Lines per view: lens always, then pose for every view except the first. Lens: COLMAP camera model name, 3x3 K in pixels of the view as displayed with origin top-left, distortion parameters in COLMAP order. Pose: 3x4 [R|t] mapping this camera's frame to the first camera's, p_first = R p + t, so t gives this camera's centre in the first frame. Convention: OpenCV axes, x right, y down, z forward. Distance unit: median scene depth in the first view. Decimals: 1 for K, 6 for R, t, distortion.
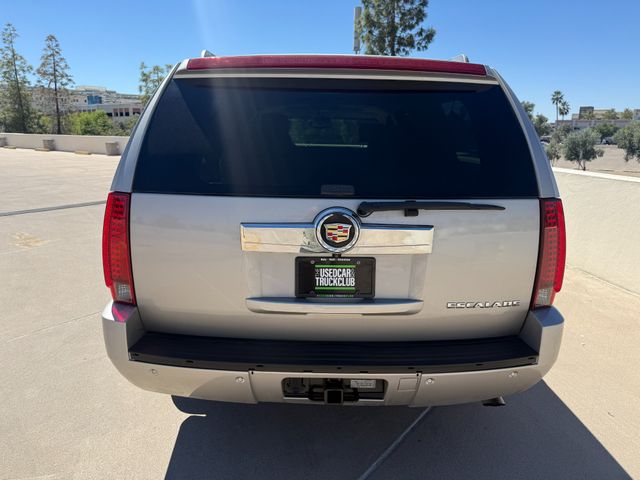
lens RADIAL K [[456.7, 0, 320.2], [0, 456.7, 241.5], [0, 0, 1]] dist [0.018962, -0.020117]
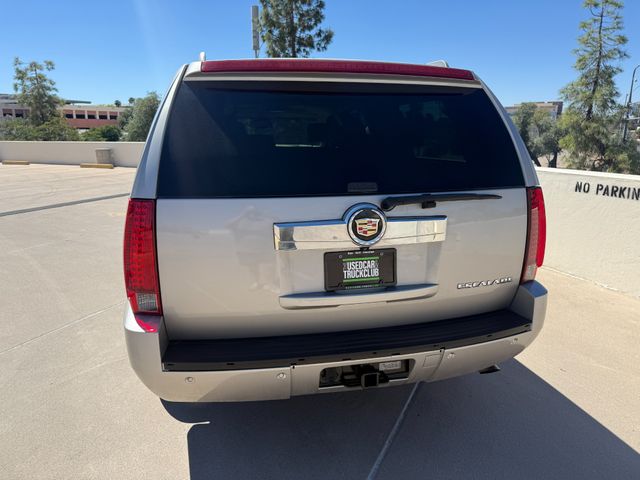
lens RADIAL K [[456.7, 0, 320.7], [0, 456.7, 241.8], [0, 0, 1]] dist [0.018962, -0.020117]
pose [[0.976212, -0.066661, 0.206316, -0.236286], [0.066202, 0.997764, 0.009137, -0.001321], [-0.206464, 0.004739, 0.978443, -0.019202]]
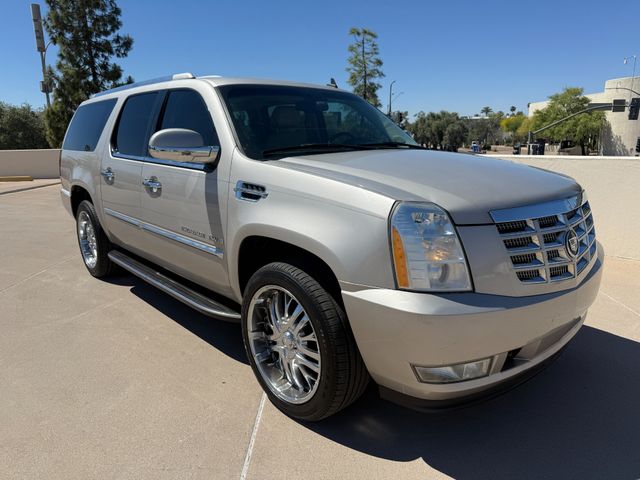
lens RADIAL K [[456.7, 0, 319.9], [0, 456.7, 246.0], [0, 0, 1]] dist [0.018962, -0.020117]
pose [[0.801534, -0.166957, 0.574168, -0.953807], [0.168718, 0.984359, 0.050703, 0.245015], [-0.573653, 0.056232, 0.817166, -0.788749]]
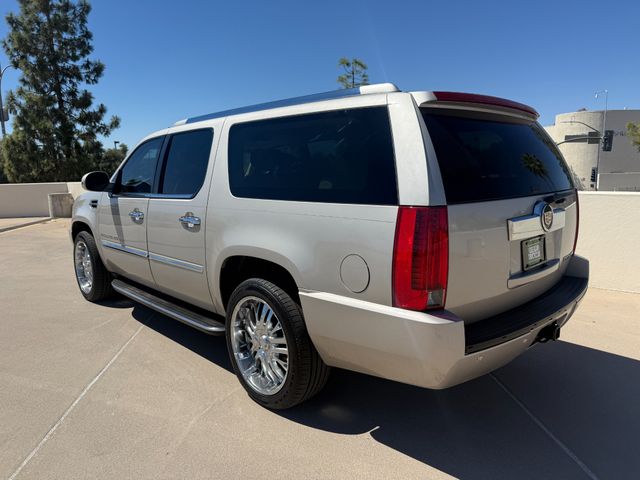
lens RADIAL K [[456.7, 0, 322.5], [0, 456.7, 242.2], [0, 0, 1]] dist [0.018962, -0.020117]
pose [[0.734030, -0.139186, 0.664701, -1.182699], [0.188557, 0.982059, -0.002584, -0.060829], [-0.652415, 0.127231, 0.747105, 0.319306]]
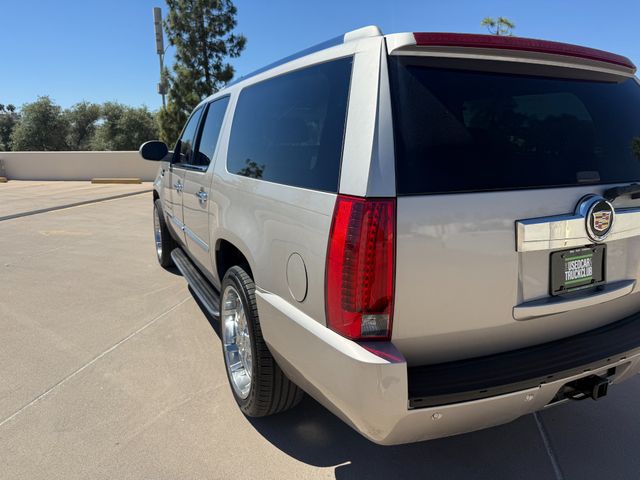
lens RADIAL K [[456.7, 0, 322.8], [0, 456.7, 241.9], [0, 0, 1]] dist [0.018962, -0.020117]
pose [[0.903773, -0.112280, 0.413023, -0.728230], [0.118707, 0.992877, 0.010161, -0.044208], [-0.411222, 0.039846, 0.910664, 0.294338]]
